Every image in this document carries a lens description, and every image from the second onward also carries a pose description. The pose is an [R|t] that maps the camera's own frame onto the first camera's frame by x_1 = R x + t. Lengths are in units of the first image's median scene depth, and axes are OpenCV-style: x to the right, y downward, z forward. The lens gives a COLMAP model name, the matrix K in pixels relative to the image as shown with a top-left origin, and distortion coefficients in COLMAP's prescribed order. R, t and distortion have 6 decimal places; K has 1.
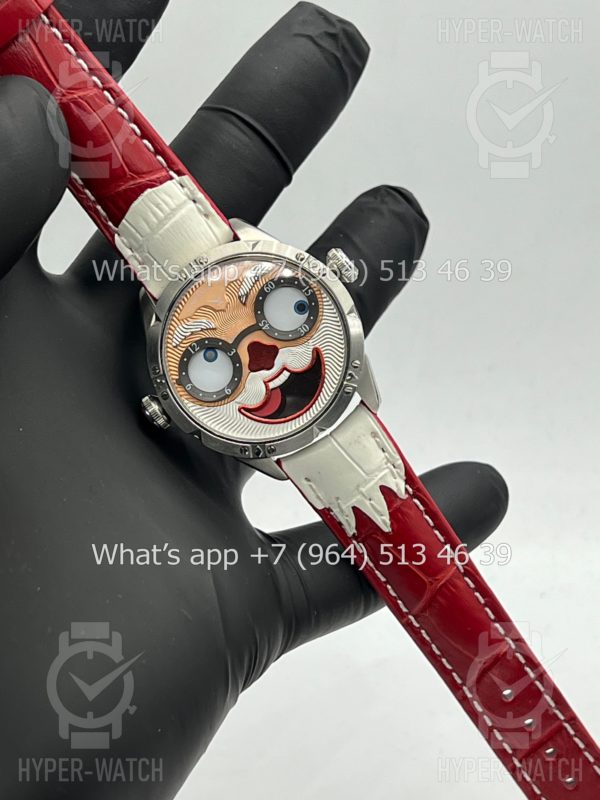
lens RADIAL K [[2010.9, 0, 303.6], [0, 2010.9, 403.1], [0, 0, 1]] dist [0.524423, 0.000000]
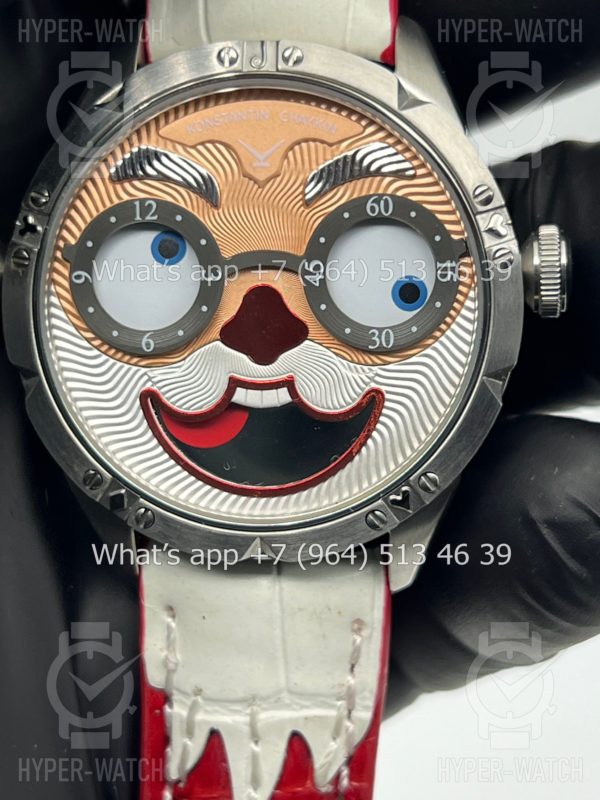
lens RADIAL K [[2010.9, 0, 282.1], [0, 2010.9, 395.2], [0, 0, 1]] dist [0.524423, 0.000000]
pose [[0.788210, 0.613781, 0.044691, -0.027503], [-0.615389, 0.785559, 0.064763, -0.041237], [0.004643, -0.078550, 0.996899, 0.575245]]
